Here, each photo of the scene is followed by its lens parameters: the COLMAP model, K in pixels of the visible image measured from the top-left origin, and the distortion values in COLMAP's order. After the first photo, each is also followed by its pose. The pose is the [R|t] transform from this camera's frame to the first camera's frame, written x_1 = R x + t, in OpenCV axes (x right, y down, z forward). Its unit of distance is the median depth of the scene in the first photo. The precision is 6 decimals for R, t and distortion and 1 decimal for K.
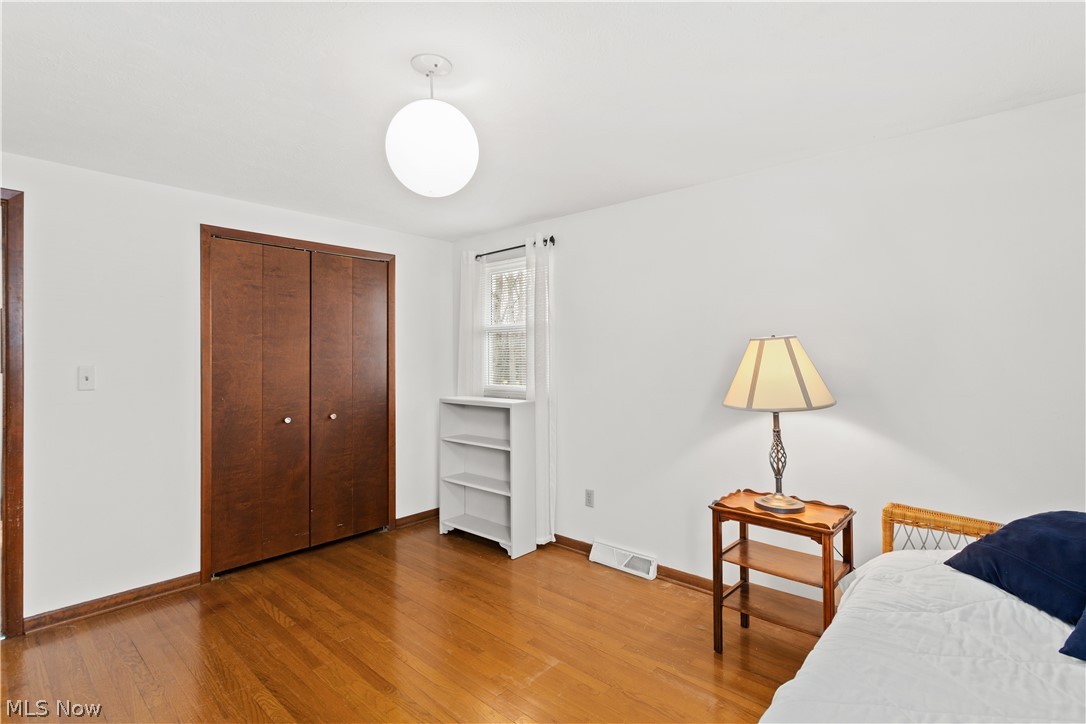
lens RADIAL K [[520.6, 0, 543.5], [0, 520.6, 360.9], [0, 0, 1]] dist [-0.000759, 0.003367]
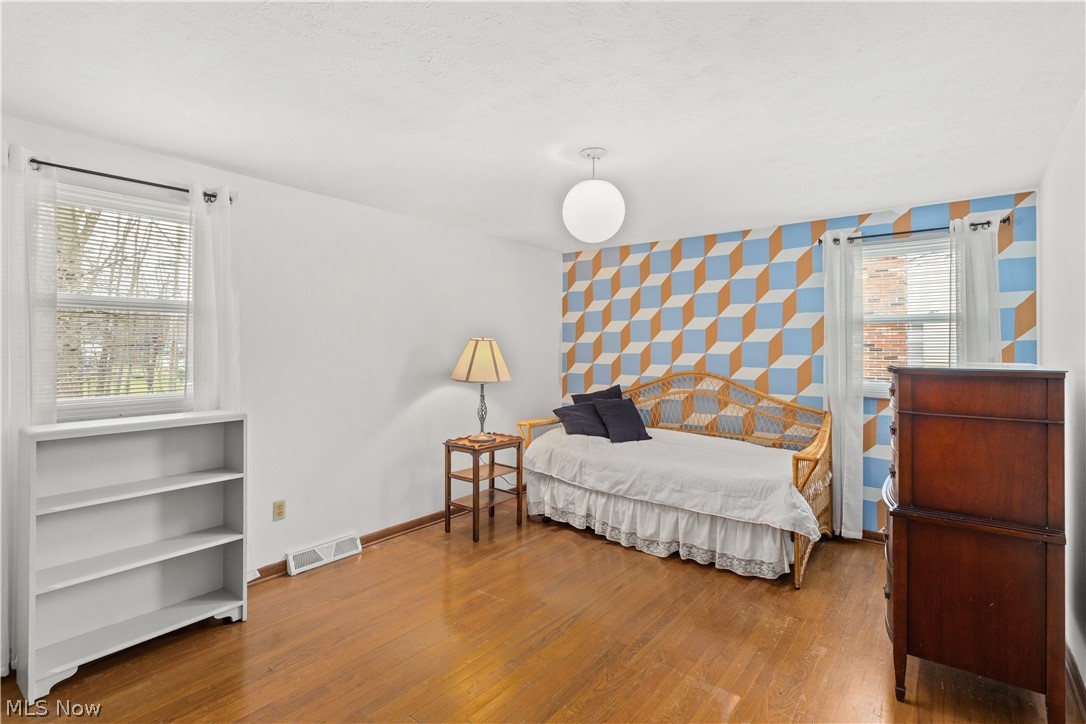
lens RADIAL K [[520.6, 0, 543.7], [0, 520.6, 353.5], [0, 0, 1]] dist [-0.000759, 0.003367]
pose [[-0.073794, -0.003786, 0.997266, -0.985392], [0.004866, 0.999980, 0.004157, -0.004678], [-0.997262, 0.005159, -0.073774, 0.736086]]
